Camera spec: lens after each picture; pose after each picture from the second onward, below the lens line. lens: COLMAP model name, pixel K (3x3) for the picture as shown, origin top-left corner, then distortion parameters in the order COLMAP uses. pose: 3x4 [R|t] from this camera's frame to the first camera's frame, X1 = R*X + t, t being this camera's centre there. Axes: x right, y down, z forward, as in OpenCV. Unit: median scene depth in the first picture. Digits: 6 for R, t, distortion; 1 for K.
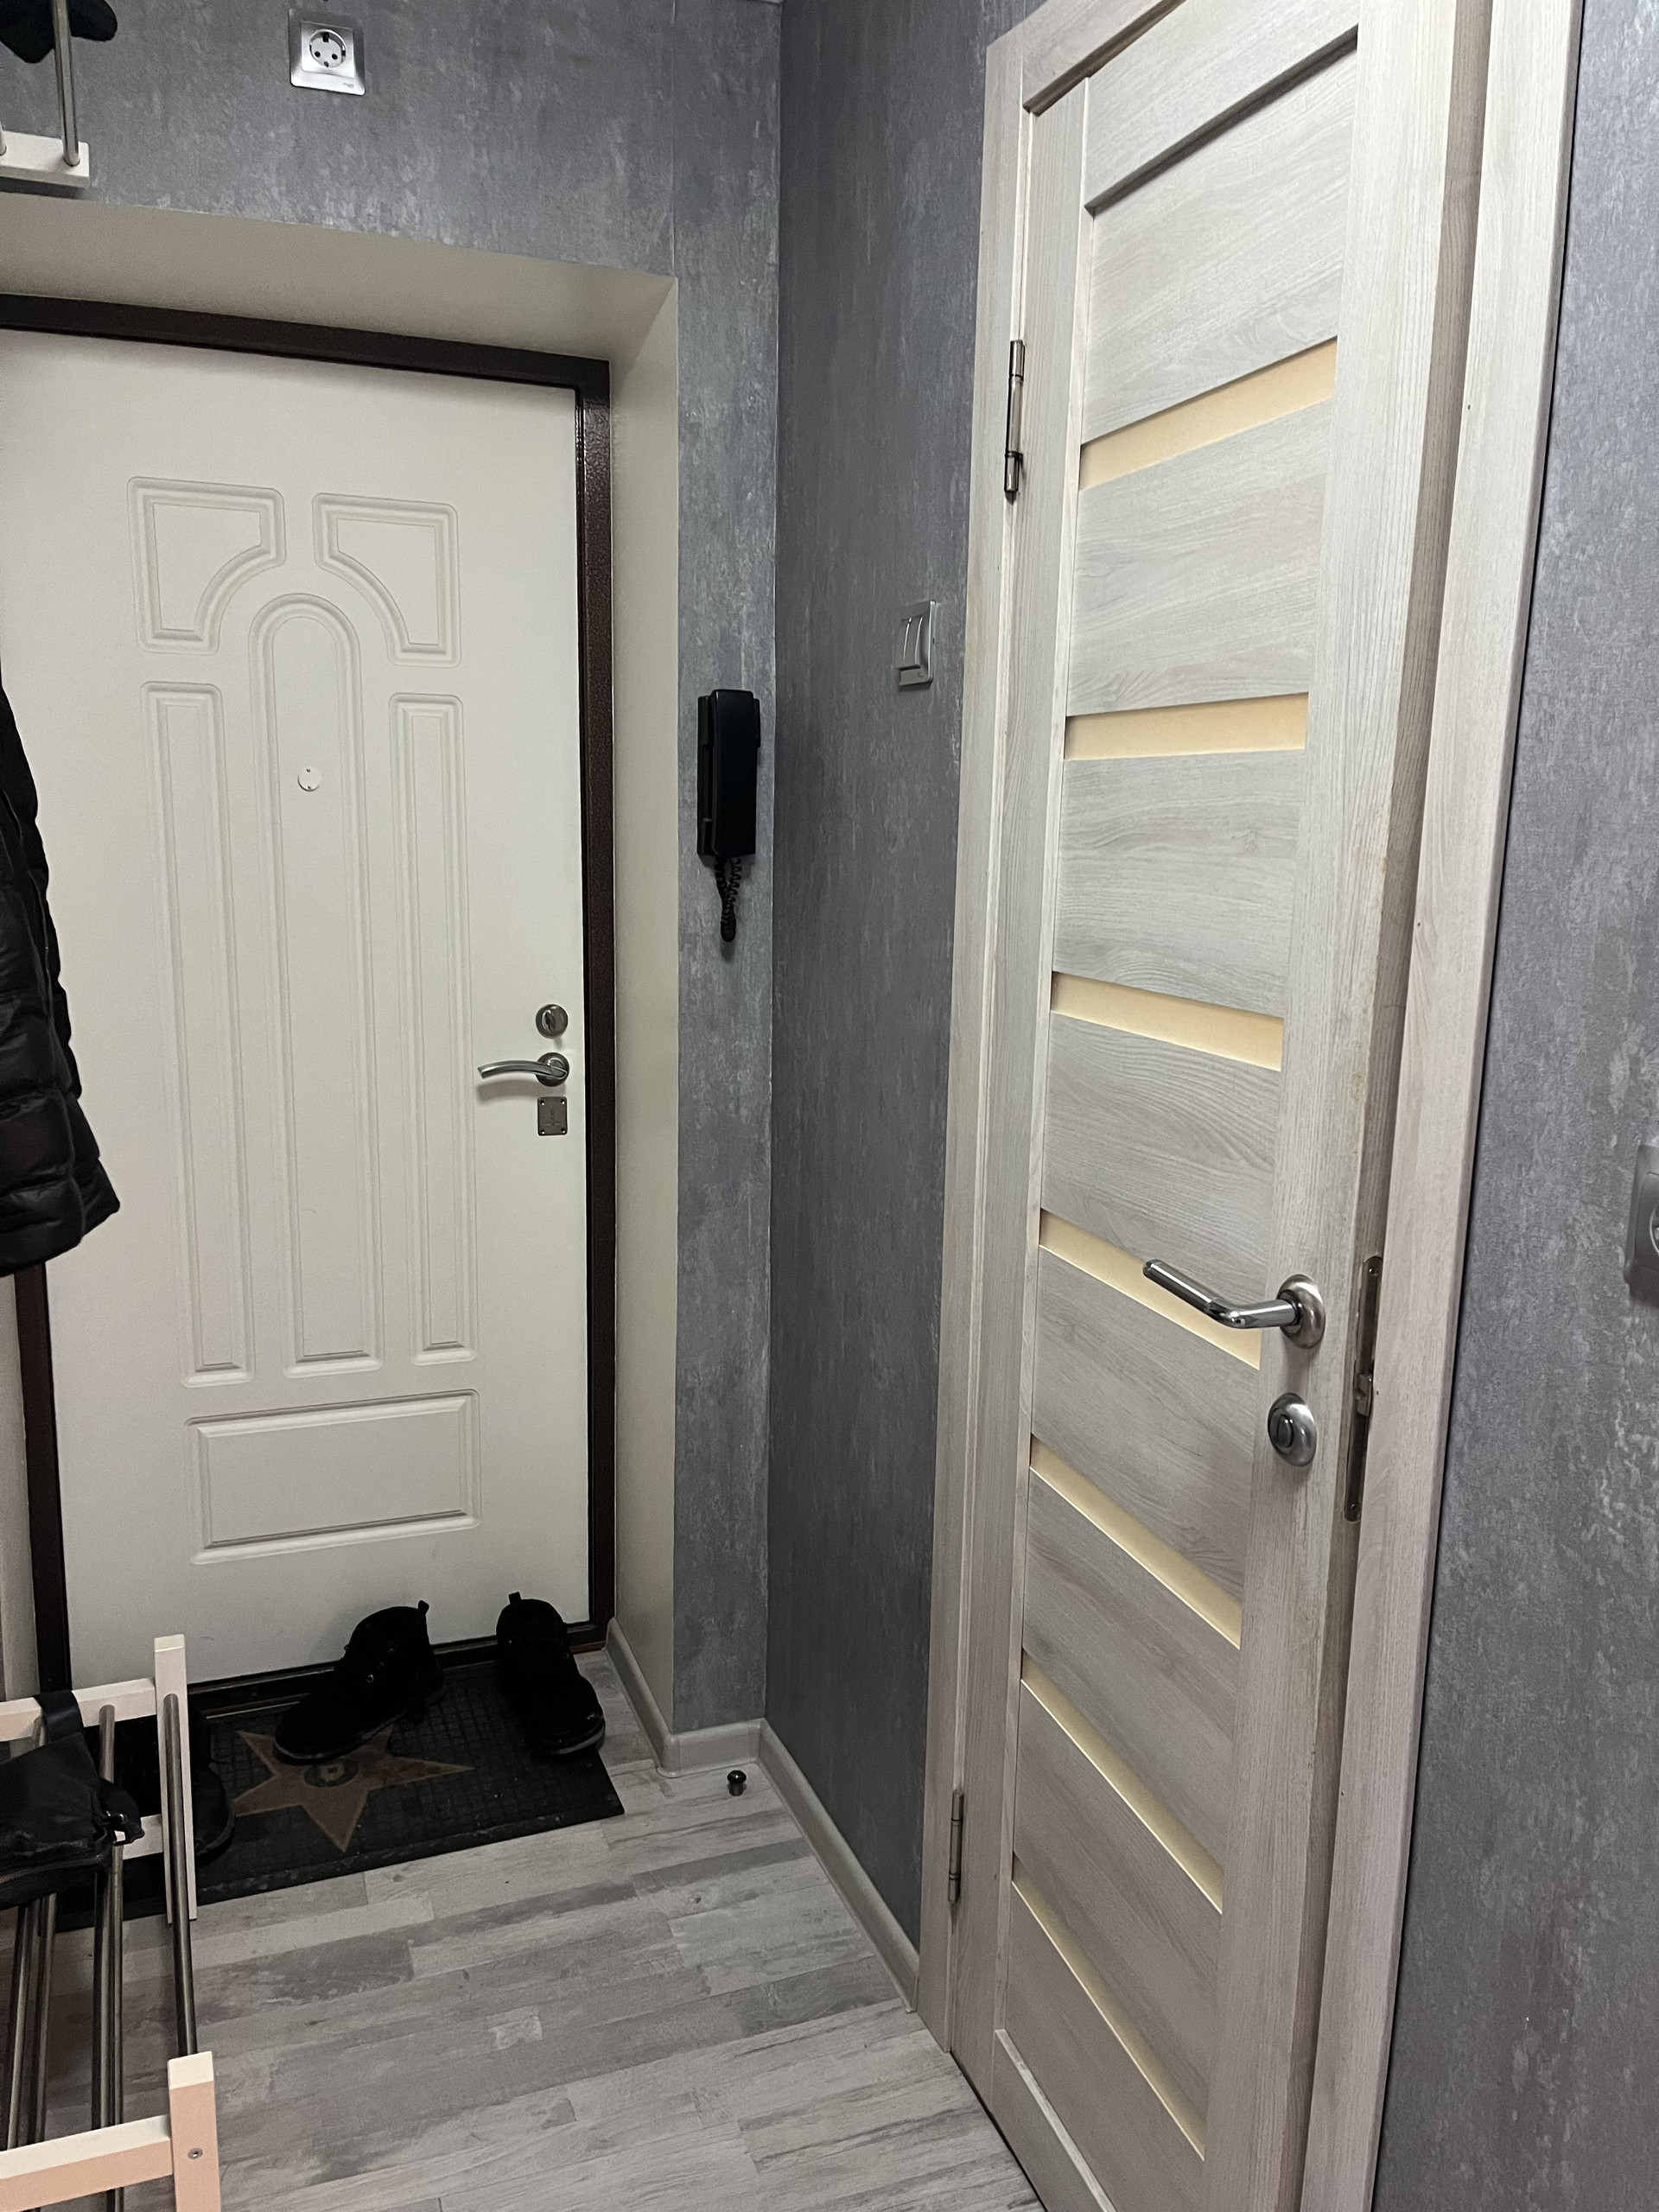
lens RADIAL K [[1661.7, 0, 832.0], [0, 1661.7, 1120.9], [0, 0, 1]] dist [0.076651, -0.101646]
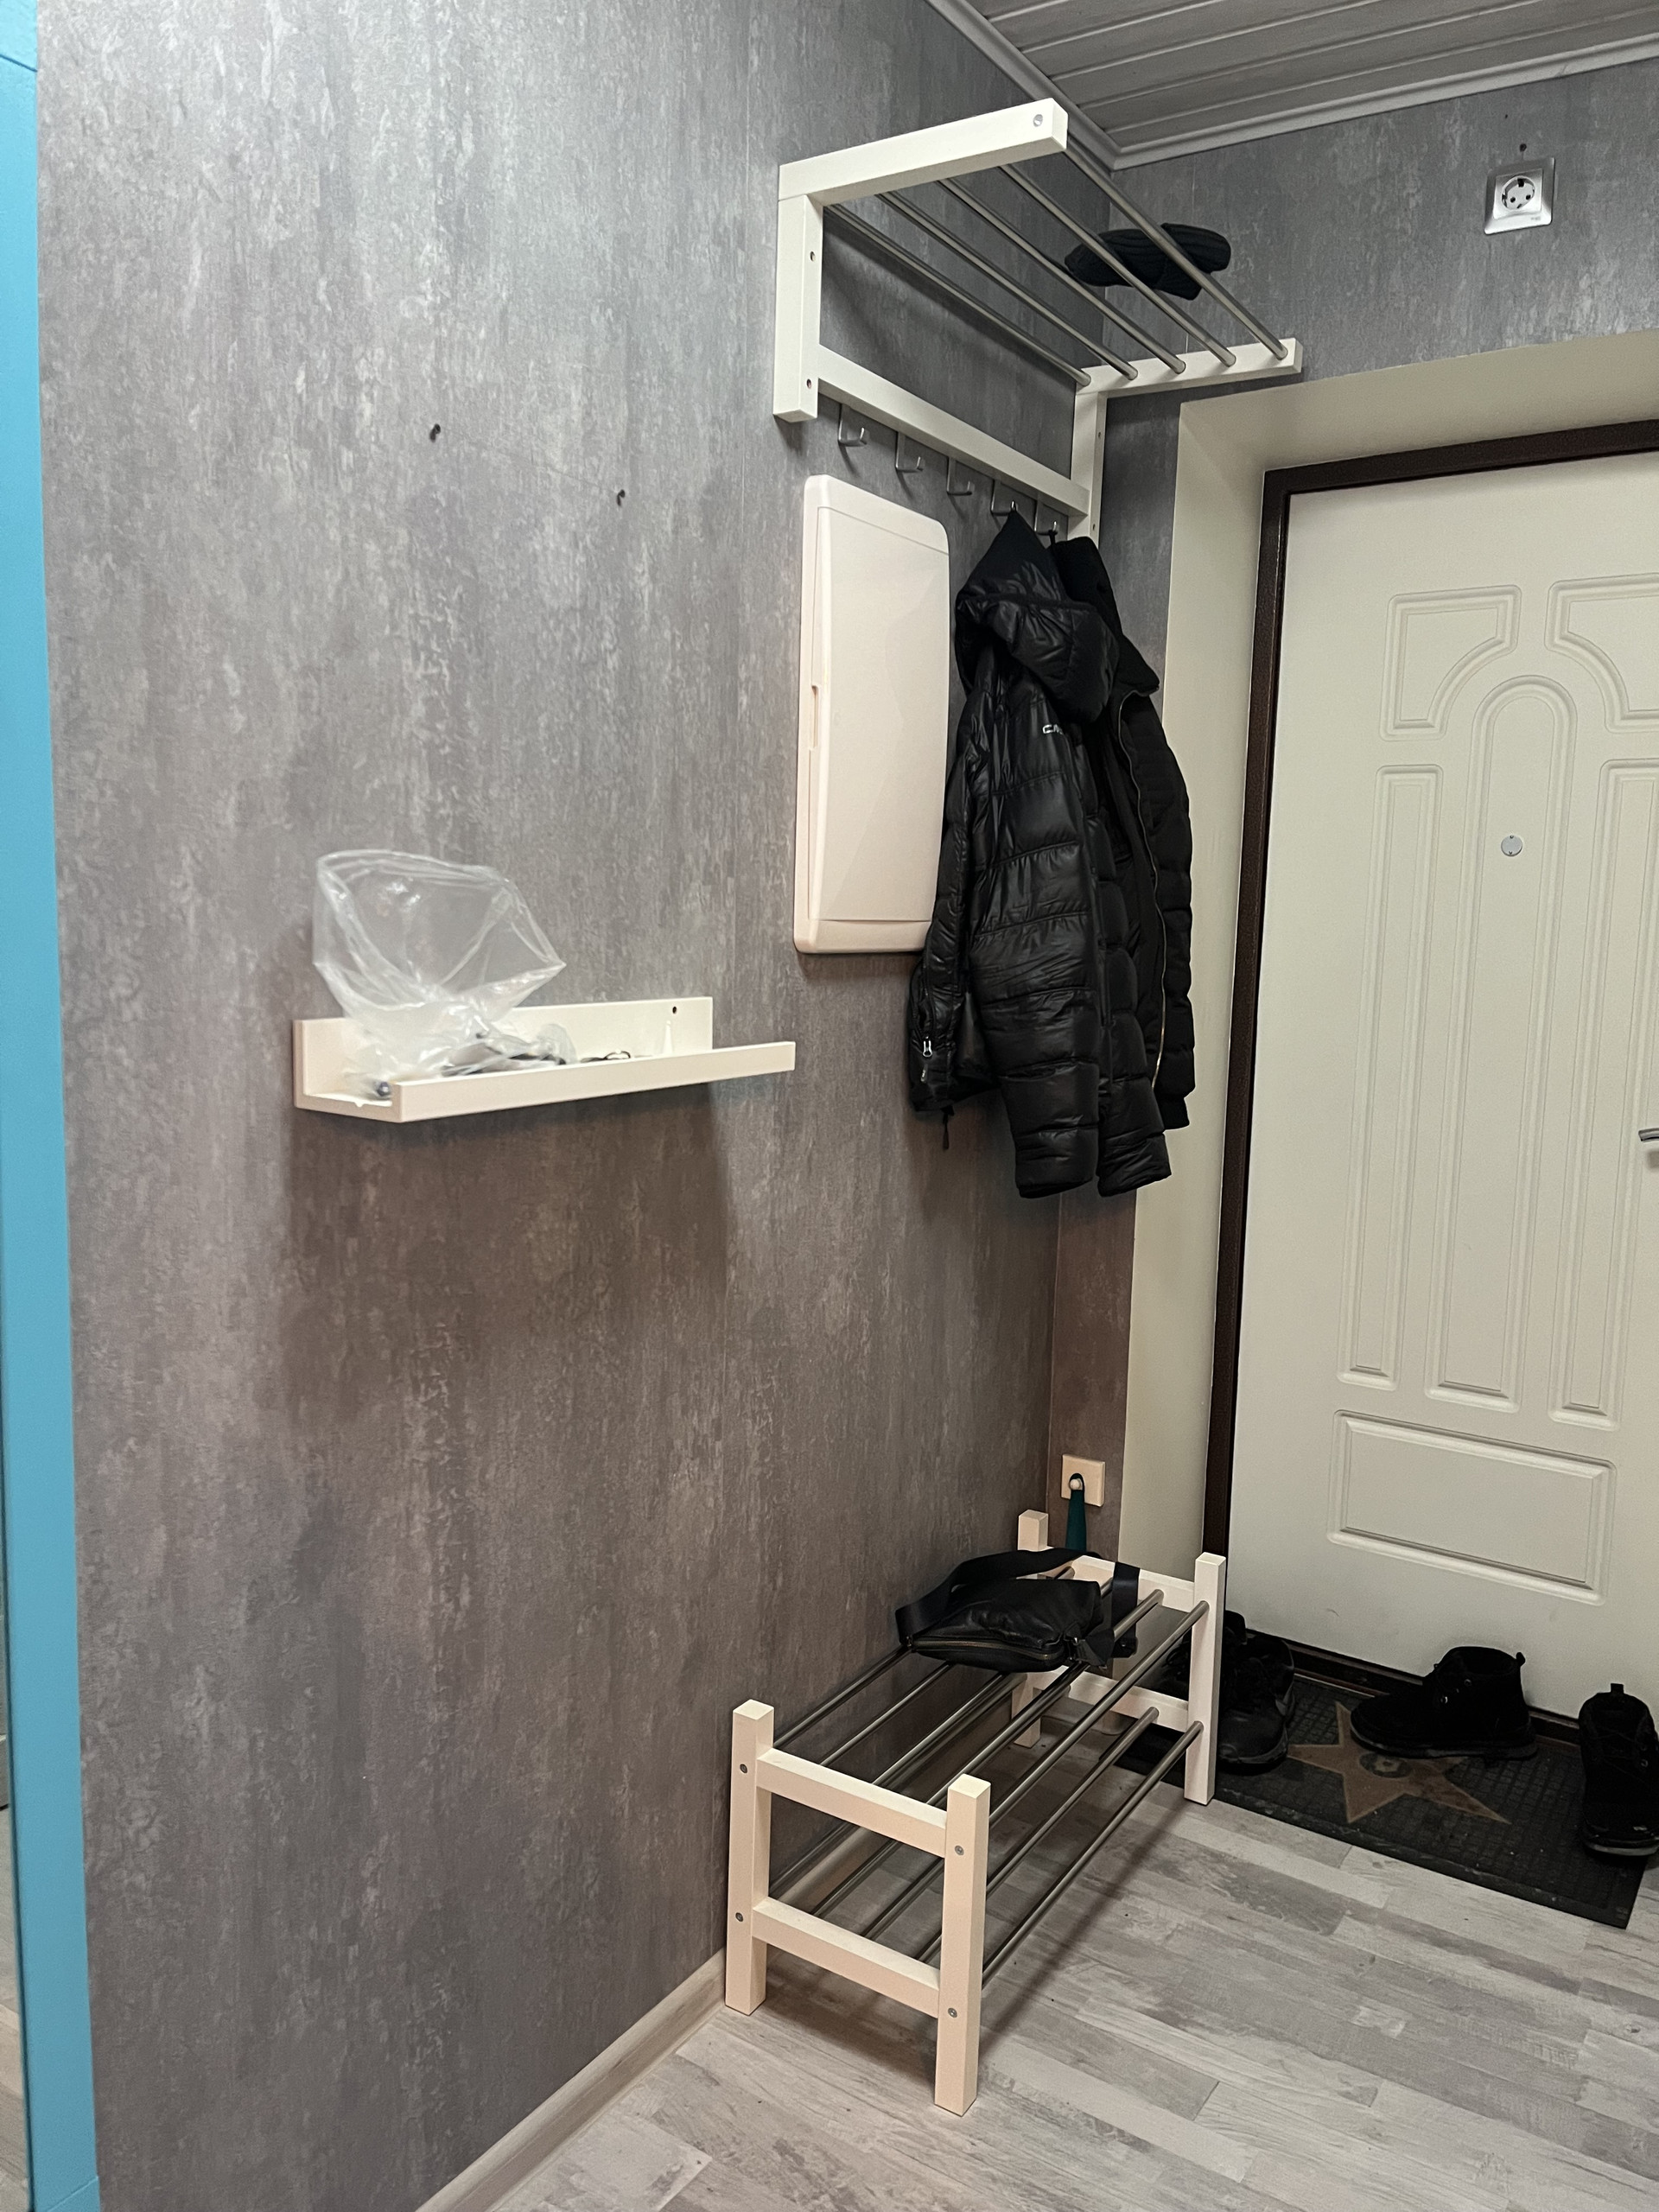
lens RADIAL K [[1654.2, 0, 839.0], [0, 1654.2, 1110.5], [0, 0, 1]] dist [0.085973, -0.115146]
pose [[0.587181, 0.101184, -0.803107, 0.338210], [-0.162340, 0.986719, 0.005625, 0.030251], [0.793010, 0.127073, 0.595809, 0.041492]]
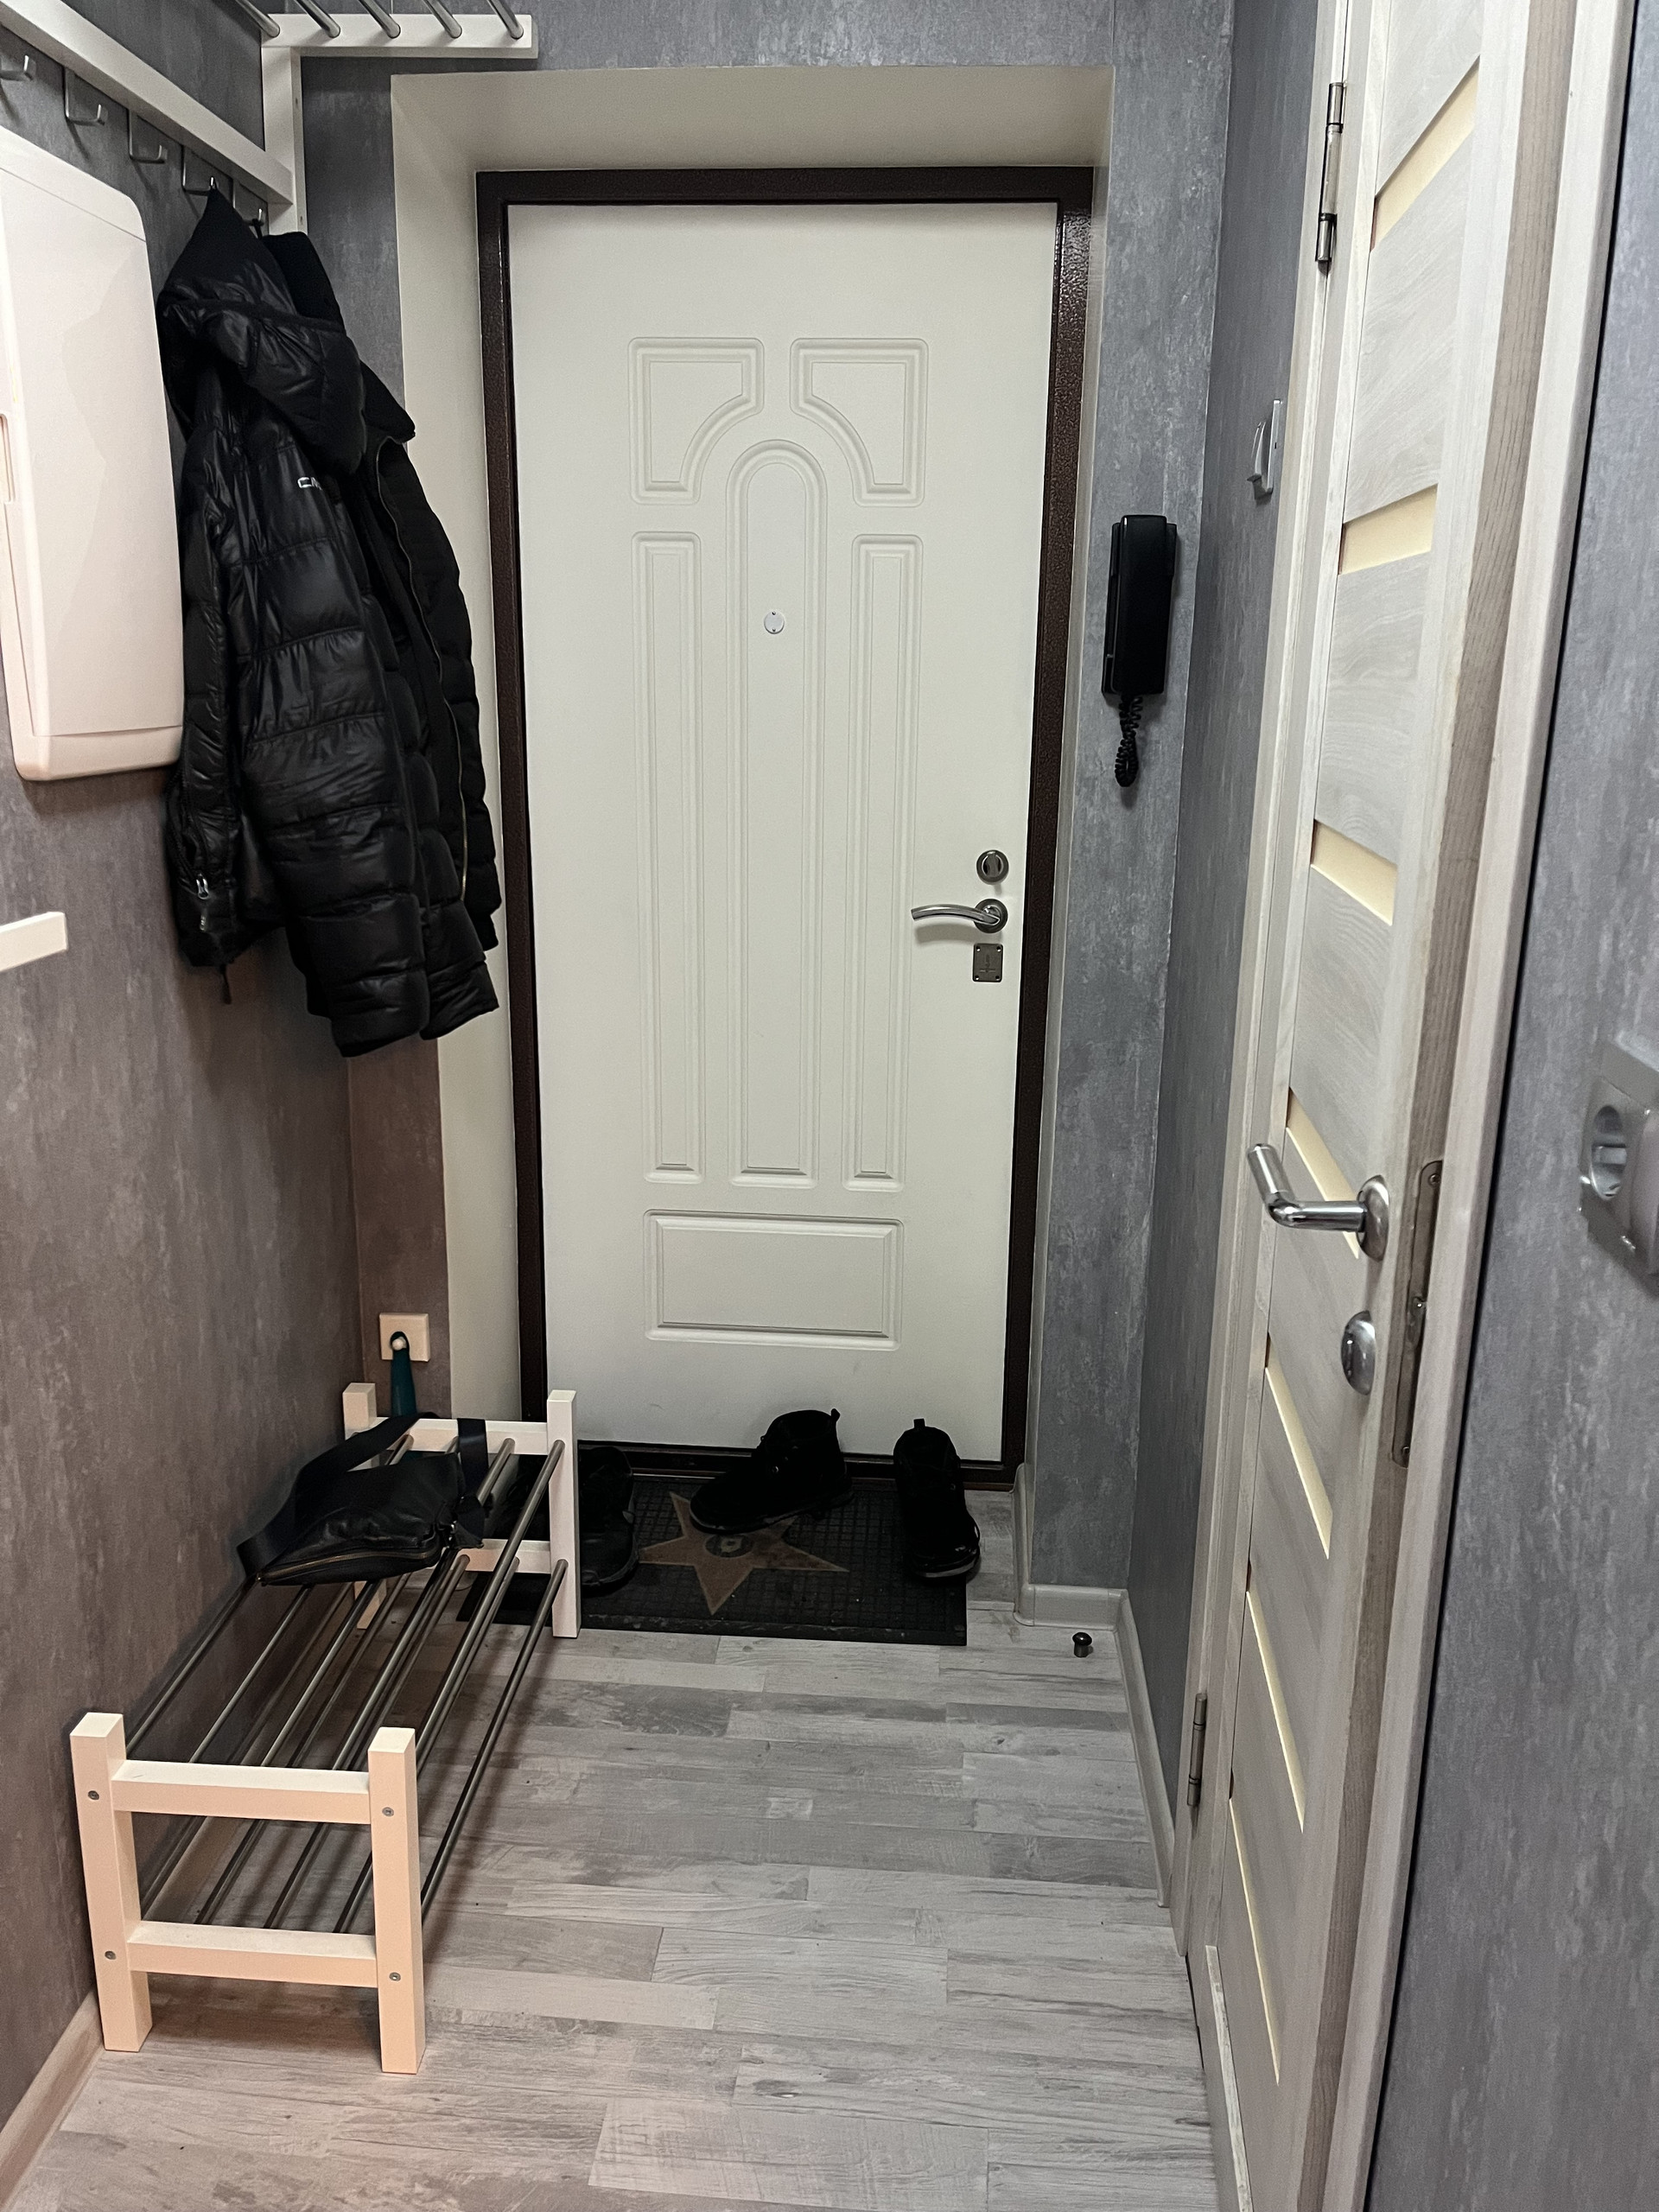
lens RADIAL K [[1665.9, 0, 829.9], [0, 1665.9, 1098.5], [0, 0, 1]] dist [0.062501, -0.075229]
pose [[0.903947, 0.104982, -0.414558, 0.198823], [-0.076649, 0.993475, 0.084453, 0.001120], [0.420719, -0.044566, 0.906096, 0.056035]]
